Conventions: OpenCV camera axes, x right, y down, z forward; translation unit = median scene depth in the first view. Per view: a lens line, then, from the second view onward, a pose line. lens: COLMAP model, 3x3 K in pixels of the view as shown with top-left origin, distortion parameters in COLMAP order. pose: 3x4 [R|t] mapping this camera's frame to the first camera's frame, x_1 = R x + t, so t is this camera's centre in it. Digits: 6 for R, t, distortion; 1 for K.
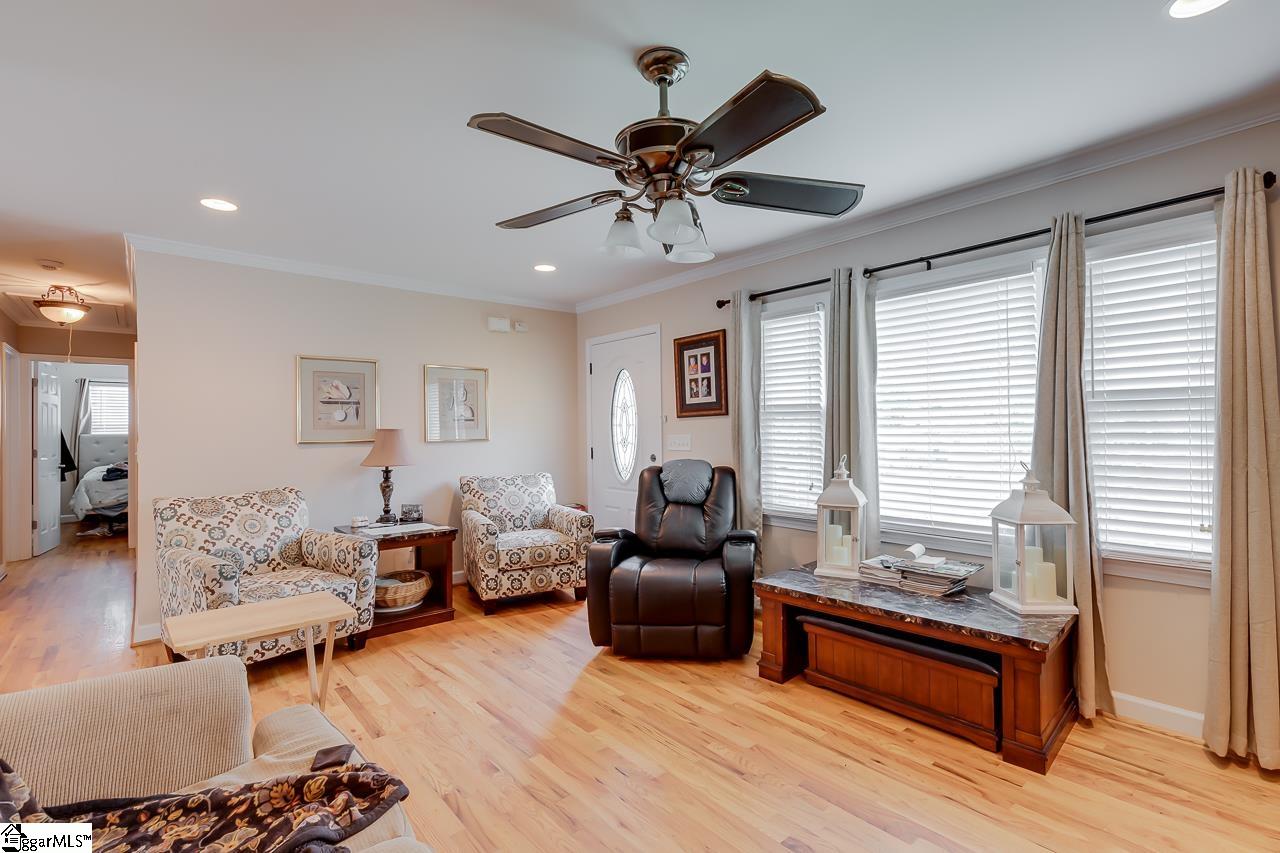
lens RADIAL K [[579.3, 0, 640.9], [0, 579.3, 423.8], [0, 0, 1]] dist [0.006334, 0.000838]
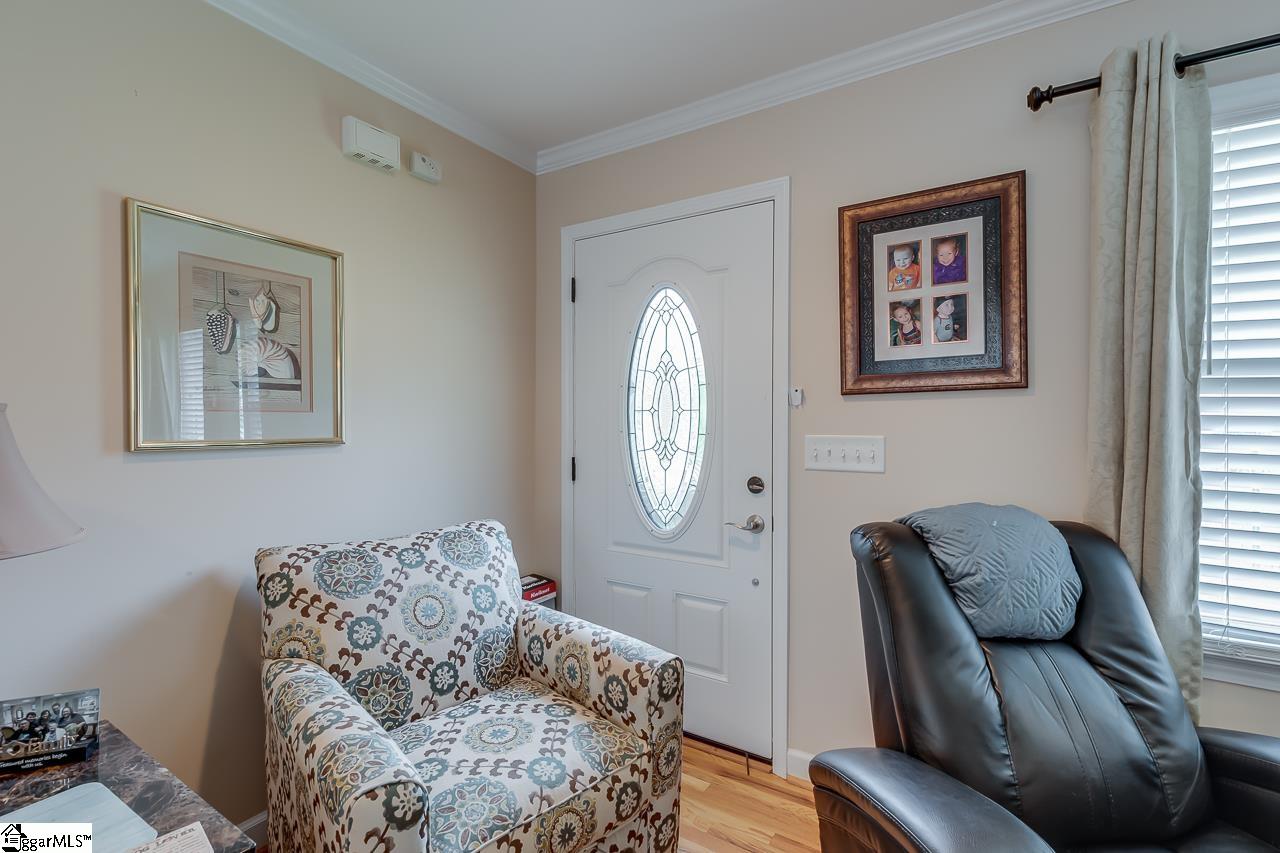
lens RADIAL K [[579.3, 0, 640.0], [0, 579.3, 427.3], [0, 0, 1]] dist [0.006334, 0.000838]
pose [[0.956565, 0.011010, 0.291312, -0.216632], [-0.016889, 0.999701, 0.017676, 0.009503], [-0.291030, -0.021829, 0.956465, 0.672515]]
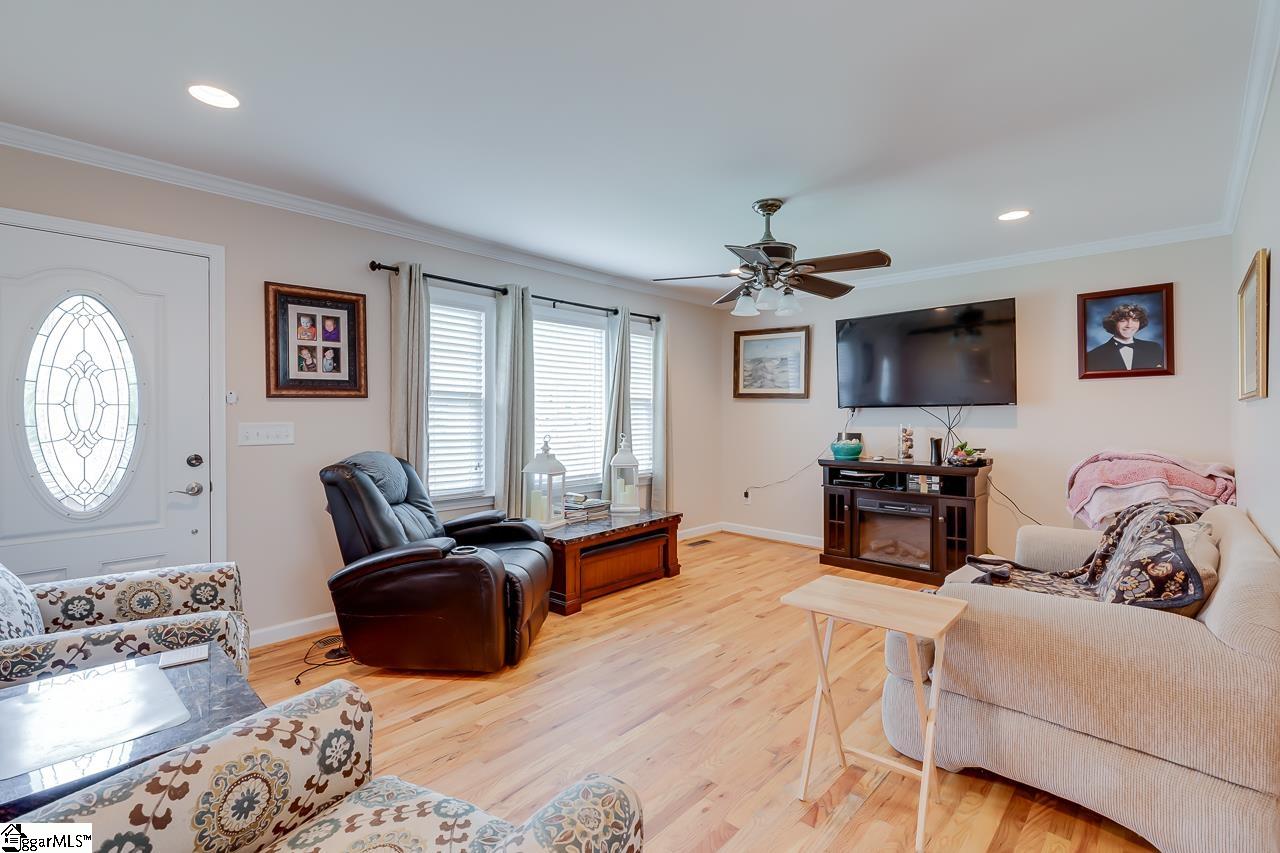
lens RADIAL K [[579.3, 0, 649.0], [0, 579.3, 414.1], [0, 0, 1]] dist [0.006334, 0.000838]
pose [[-0.108245, 0.009693, 0.994077, -0.712100], [-0.011433, 0.999874, -0.010995, 0.013082], [-0.994058, -0.012556, -0.108121, 0.662136]]
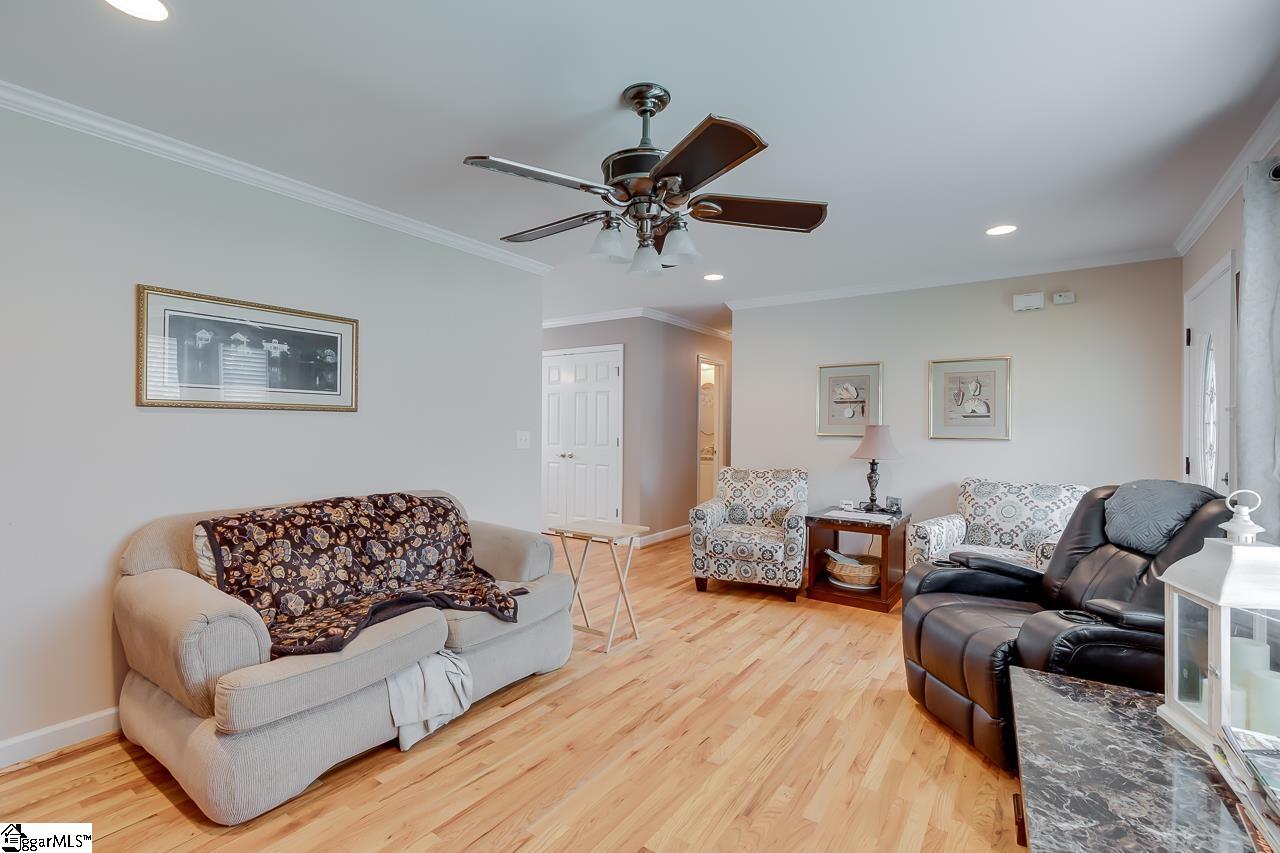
lens RADIAL K [[579.3, 0, 666.1], [0, 579.3, 425.0], [0, 0, 1]] dist [0.006334, 0.000838]
pose [[0.278828, 0.012911, -0.960254, 0.490209], [-0.001830, 0.999915, 0.012913, -0.004170], [0.960339, -0.001843, 0.278828, 0.311364]]
